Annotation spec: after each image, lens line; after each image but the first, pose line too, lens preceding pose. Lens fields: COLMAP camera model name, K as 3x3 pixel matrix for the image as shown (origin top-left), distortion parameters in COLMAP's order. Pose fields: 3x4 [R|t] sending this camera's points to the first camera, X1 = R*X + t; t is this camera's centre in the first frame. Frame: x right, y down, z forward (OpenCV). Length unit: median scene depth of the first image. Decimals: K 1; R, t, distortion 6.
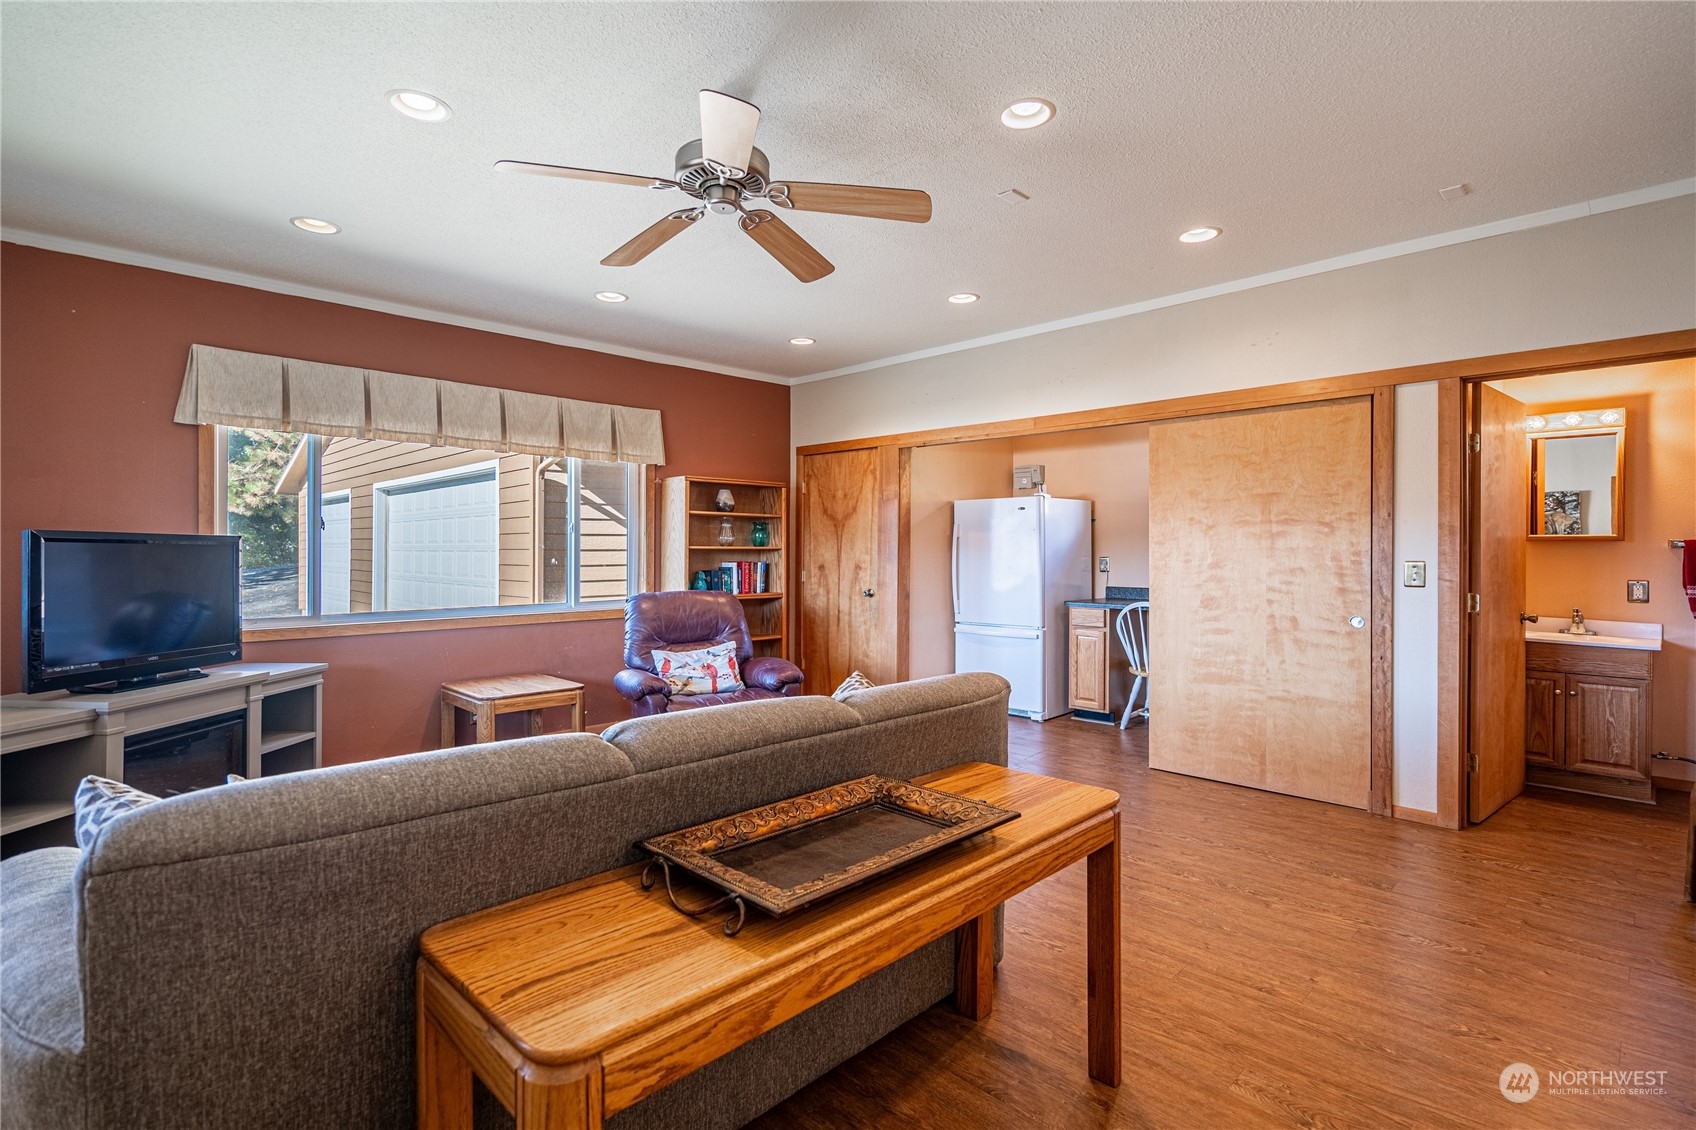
lens RADIAL K [[822.0, 0, 853.6], [0, 822.0, 555.8], [0, 0, 1]] dist [-0.002885, -0.000166]
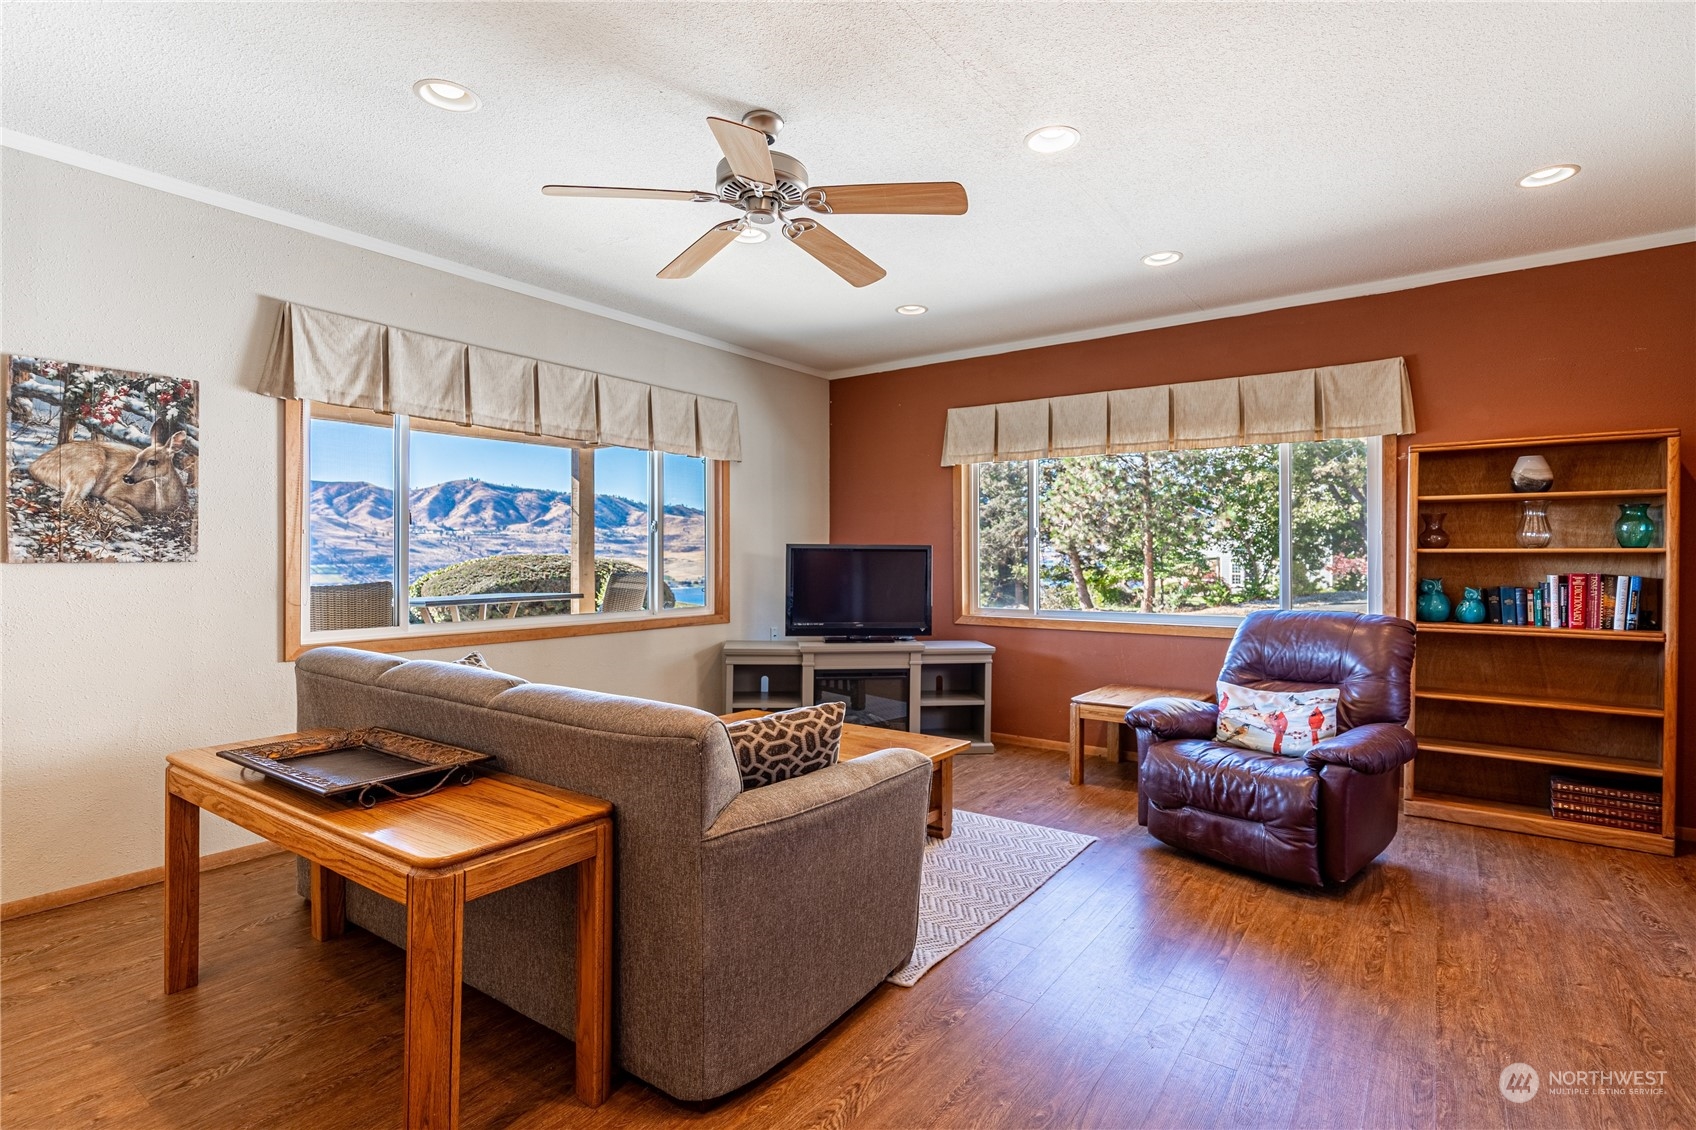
lens RADIAL K [[822.0, 0, 853.6], [0, 822.0, 555.8], [0, 0, 1]] dist [-0.002885, -0.000166]
pose [[0.159547, -0.002500, -0.987187, 0.484532], [-0.007347, 0.999966, -0.003720, 0.000178], [0.987163, 0.007846, 0.159523, 0.532262]]
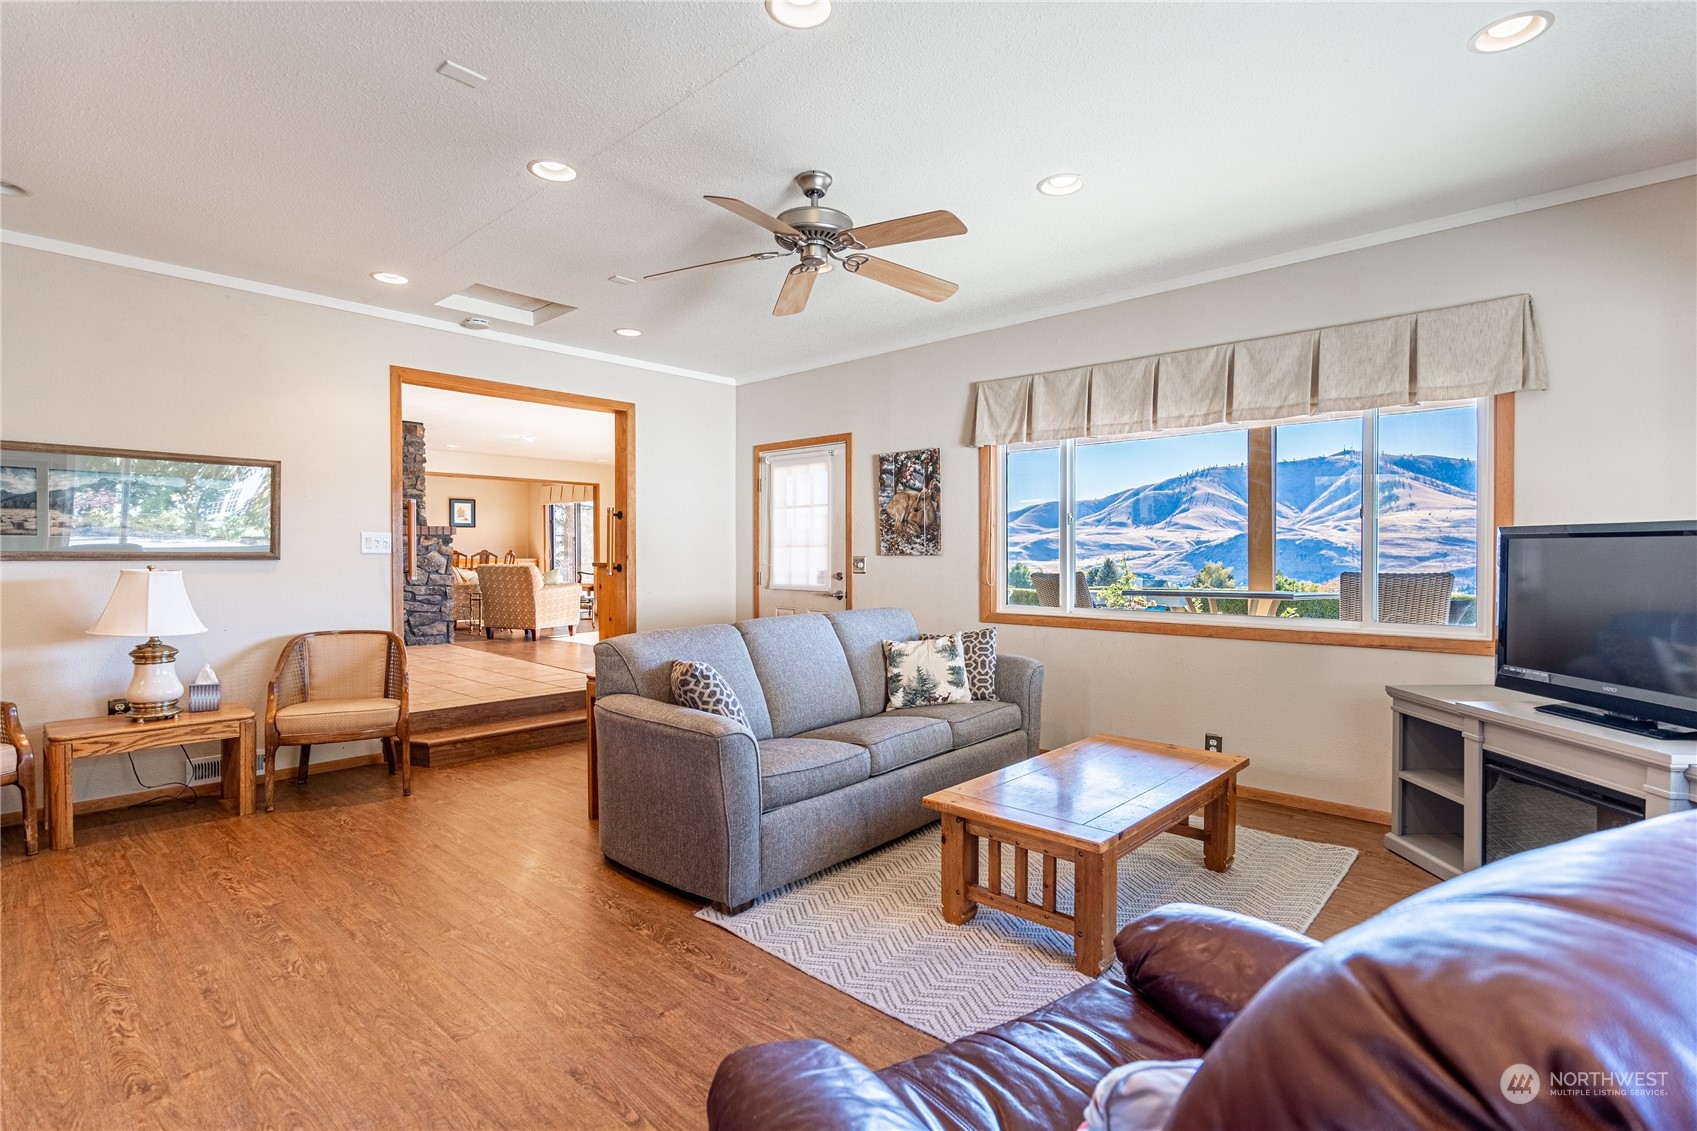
lens RADIAL K [[823.2, 0, 848.5], [0, 823.2, 565.5], [0, 0, 1]] dist [-0.004218, -0.000455]
pose [[-0.999368, -0.000179, -0.035539, -0.092414], [-0.000914, 0.999786, 0.020661, -0.002653], [0.035528, 0.020680, -0.999155, 1.234389]]
